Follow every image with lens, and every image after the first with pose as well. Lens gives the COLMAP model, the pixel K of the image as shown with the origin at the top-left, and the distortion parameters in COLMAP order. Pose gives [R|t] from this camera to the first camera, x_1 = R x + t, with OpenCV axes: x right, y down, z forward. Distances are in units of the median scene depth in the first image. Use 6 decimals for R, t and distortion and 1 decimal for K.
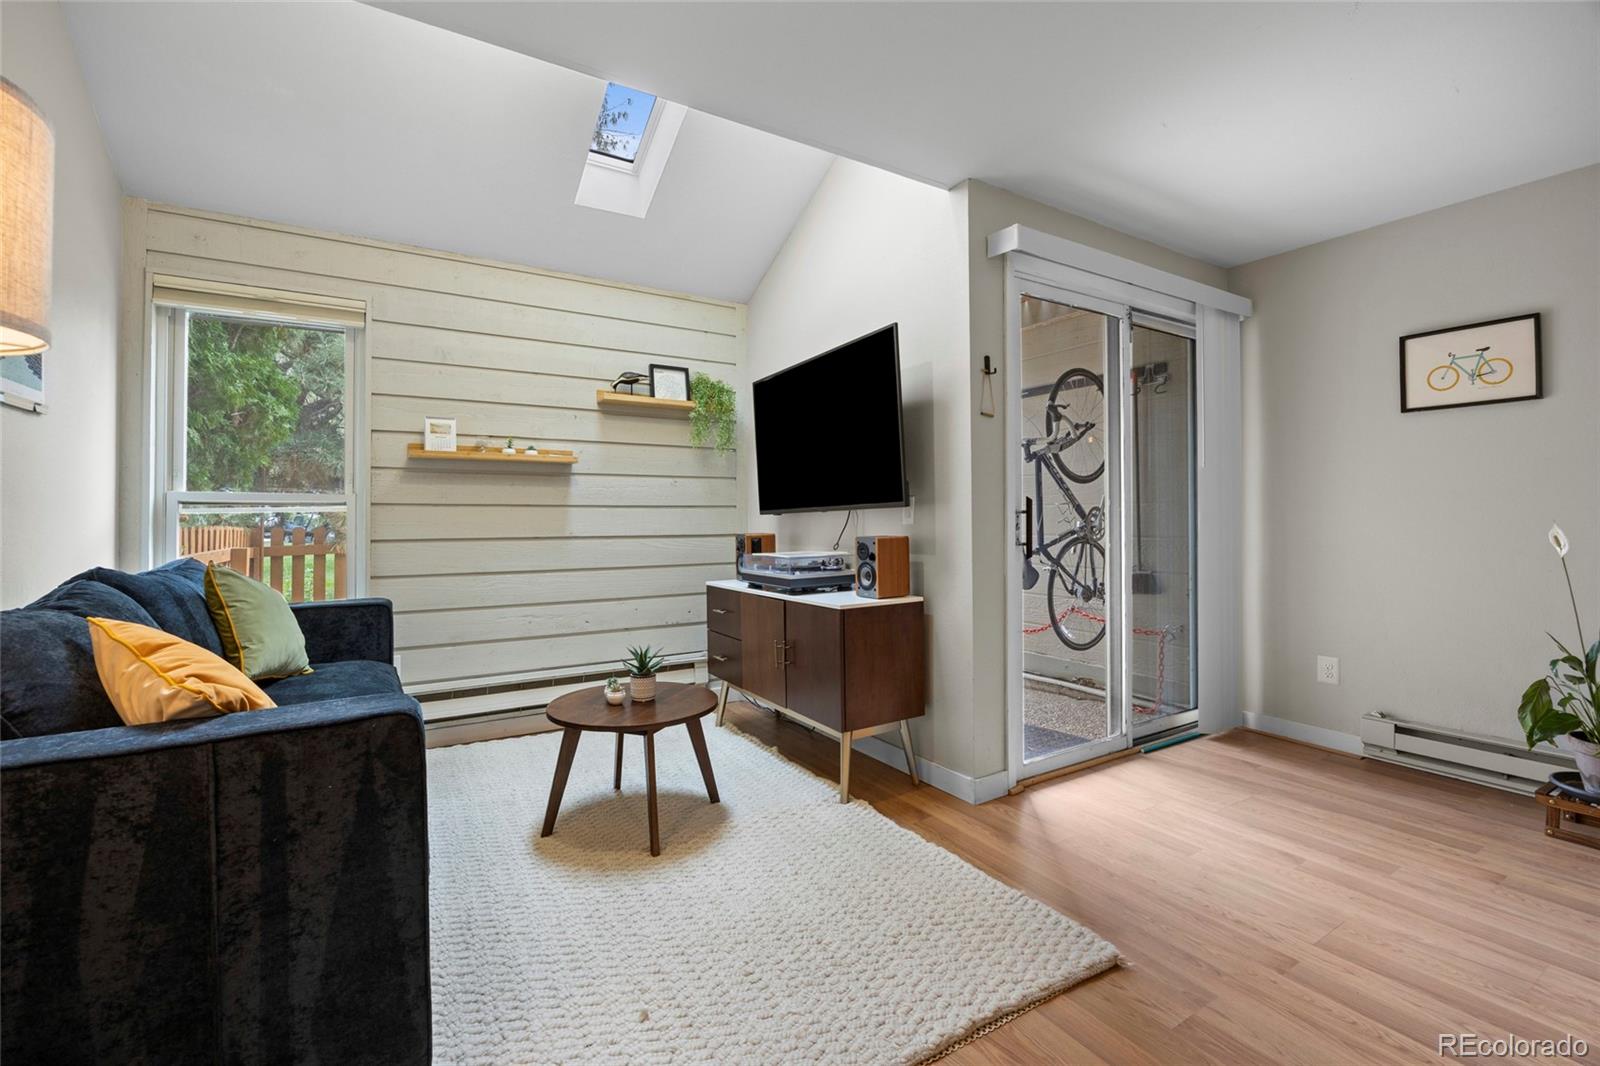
lens RADIAL K [[695.0, 0, 800.7], [0, 695.0, 504.5], [0, 0, 1]] dist [-0.021888, 0.003067]
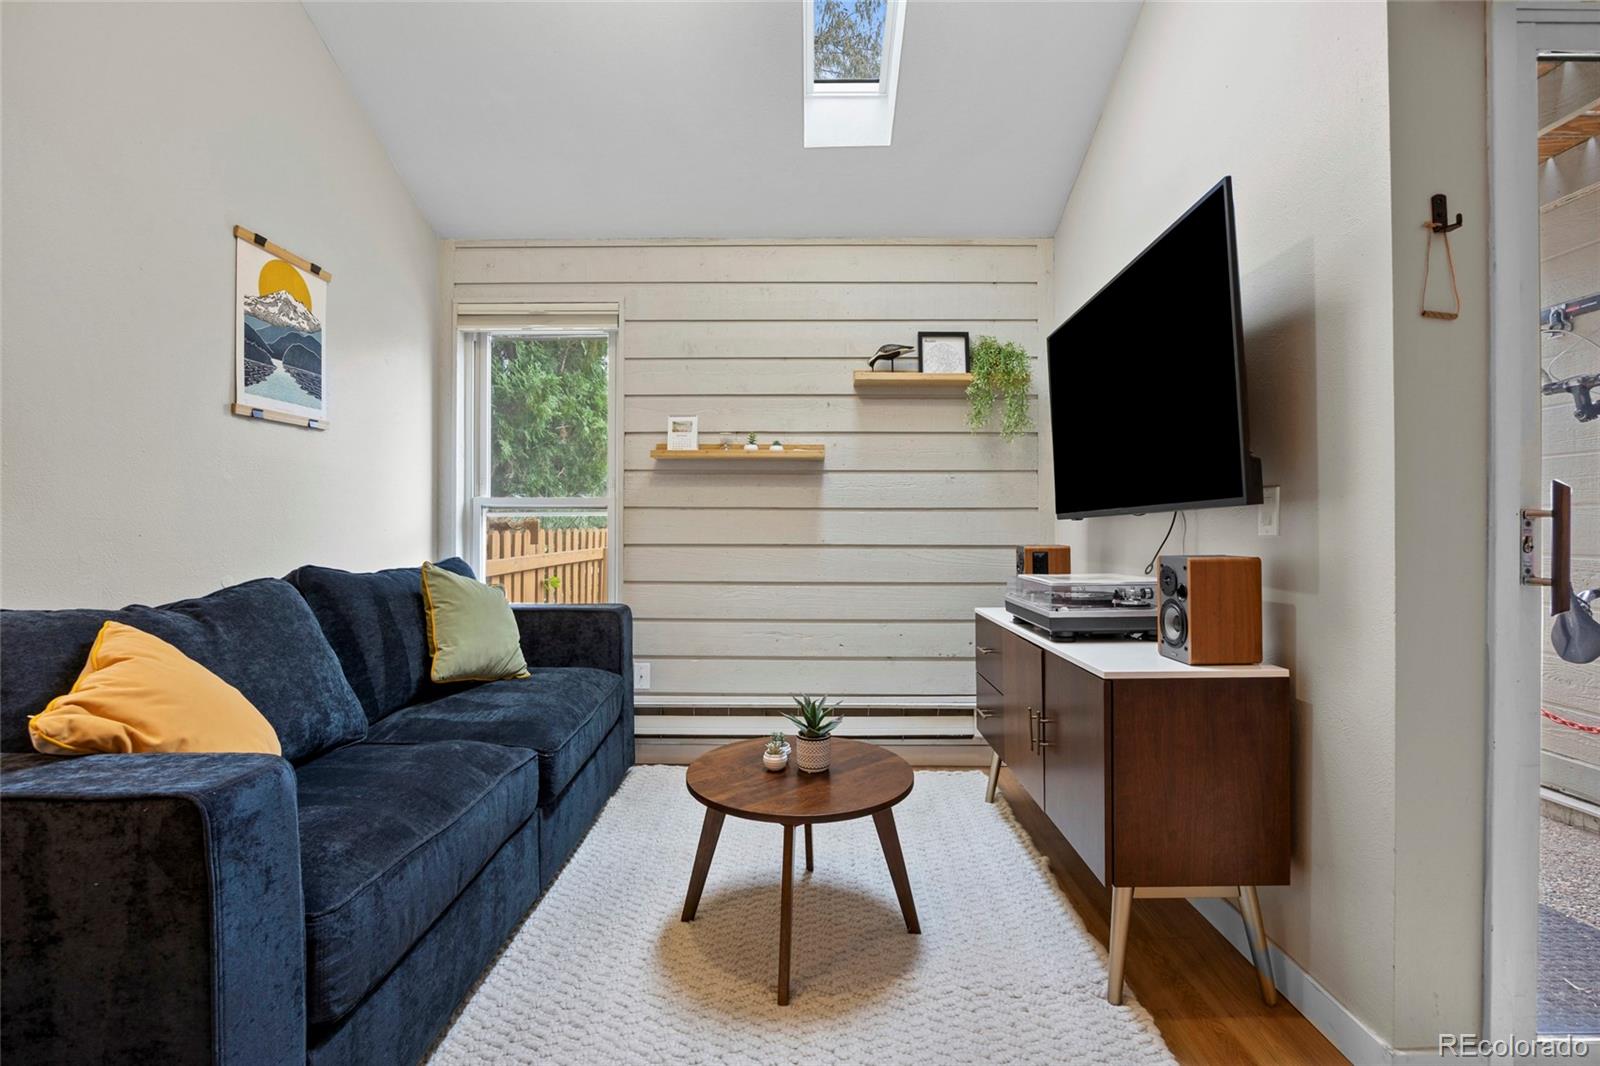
lens RADIAL K [[695.0, 0, 800.5], [0, 695.0, 518.2], [0, 0, 1]] dist [-0.021888, 0.003067]
pose [[0.842080, 0.001698, -0.539350, 0.143250], [0.004615, 0.999936, 0.010353, 0.006581], [0.539333, -0.011207, 0.842018, 0.336883]]
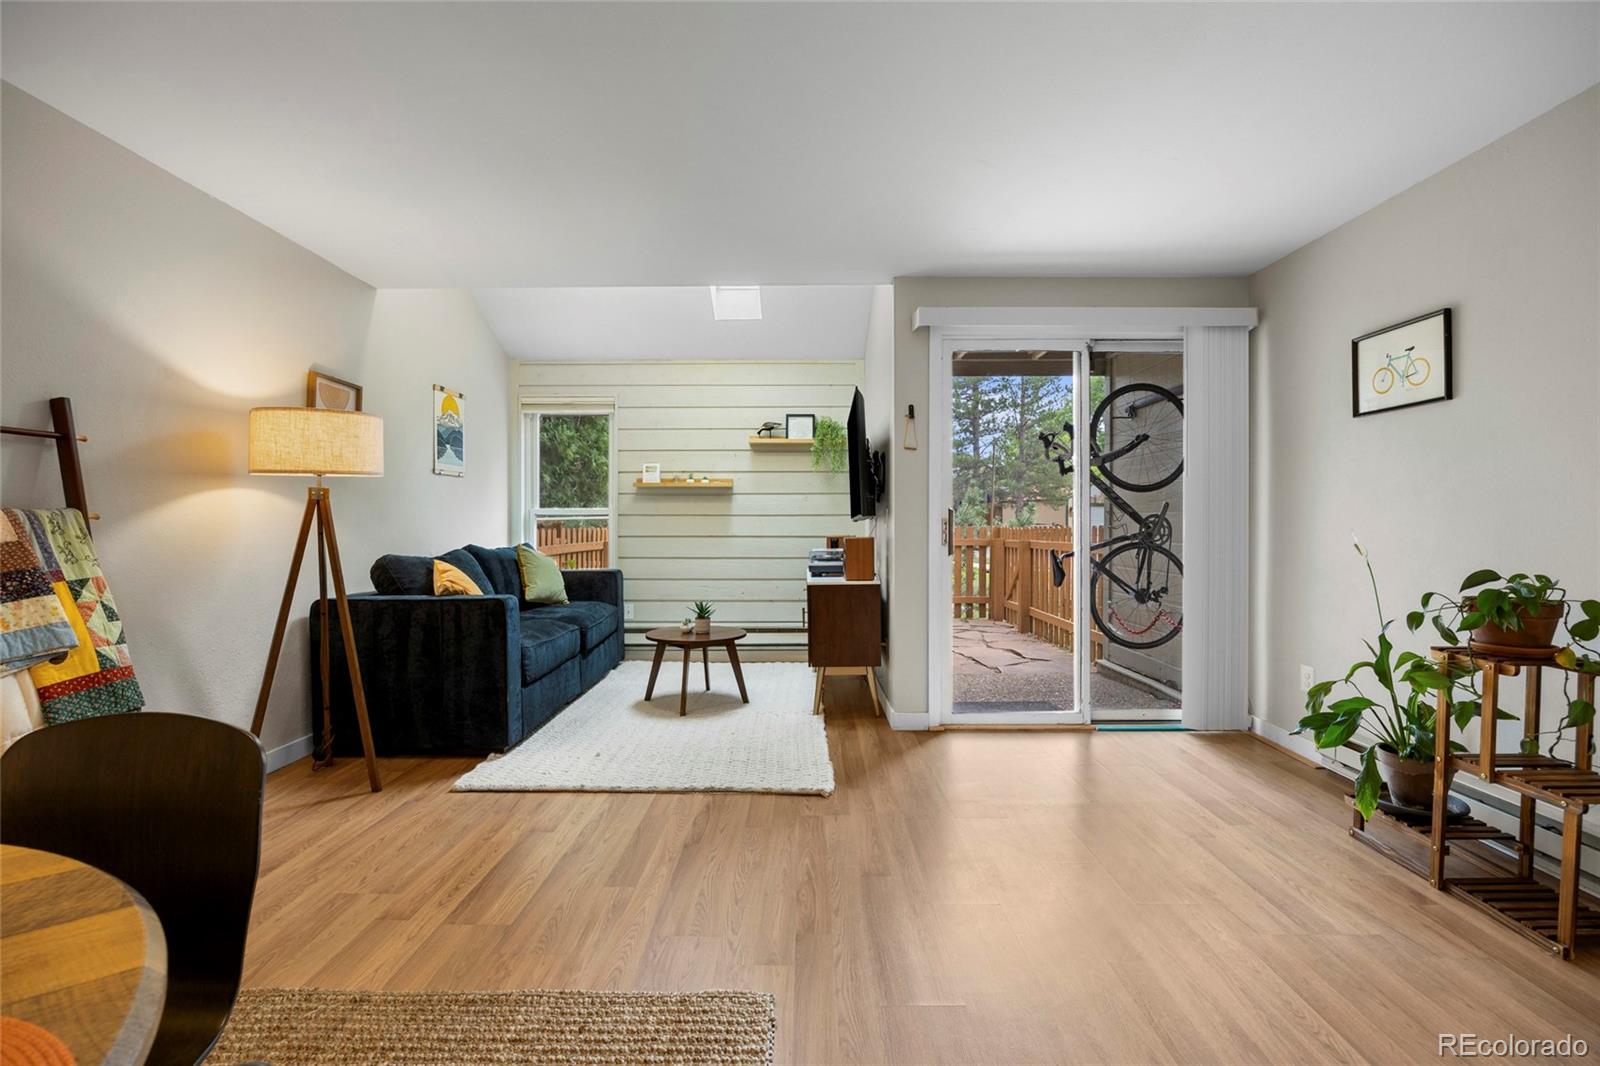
lens RADIAL K [[695.0, 0, 800.2], [0, 695.0, 521.0], [0, 0, 1]] dist [-0.021888, 0.003067]
pose [[0.846677, 0.001651, -0.532105, 0.776440], [0.006976, 0.999875, 0.014202, -0.007768], [0.532062, -0.015737, 0.846559, -0.258607]]
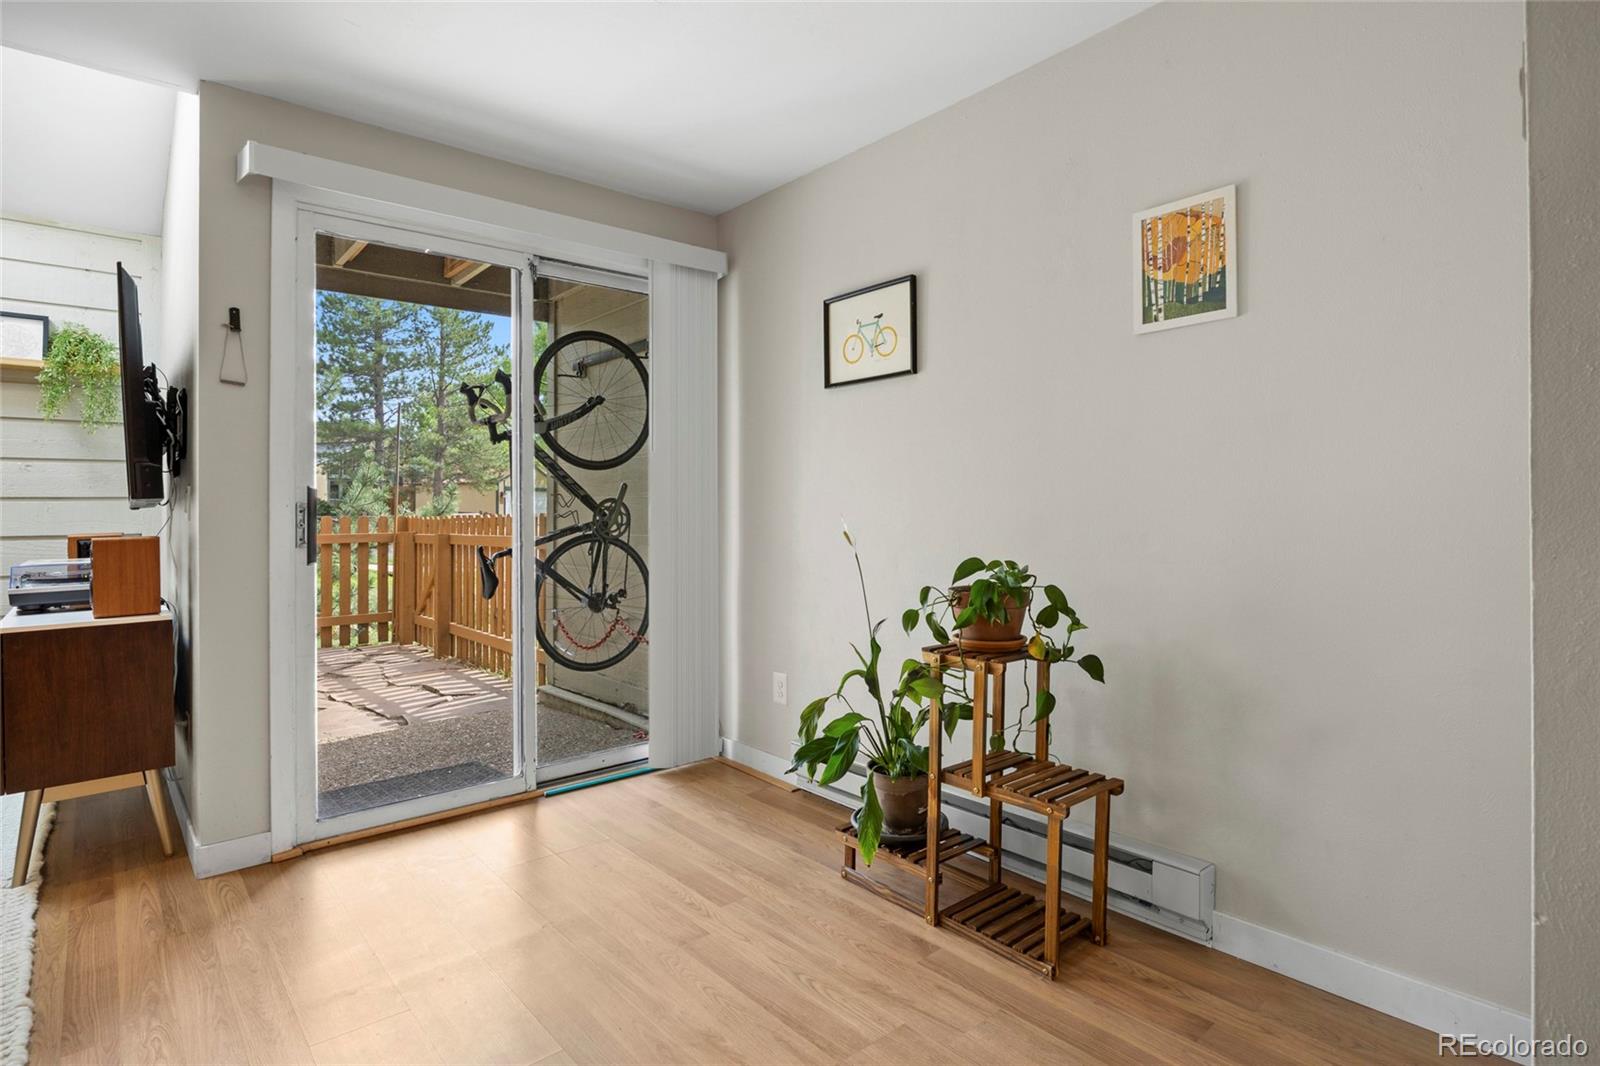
lens RADIAL K [[825.3, 0, 799.7], [0, 825.3, 501.5], [0, 0, 1]] dist [-0.009976, 0.000570]
pose [[0.987423, -0.002344, 0.158083, 0.724111], [0.000972, 0.999961, 0.008751, -0.001420], [-0.158097, -0.008487, 0.987387, -0.022052]]
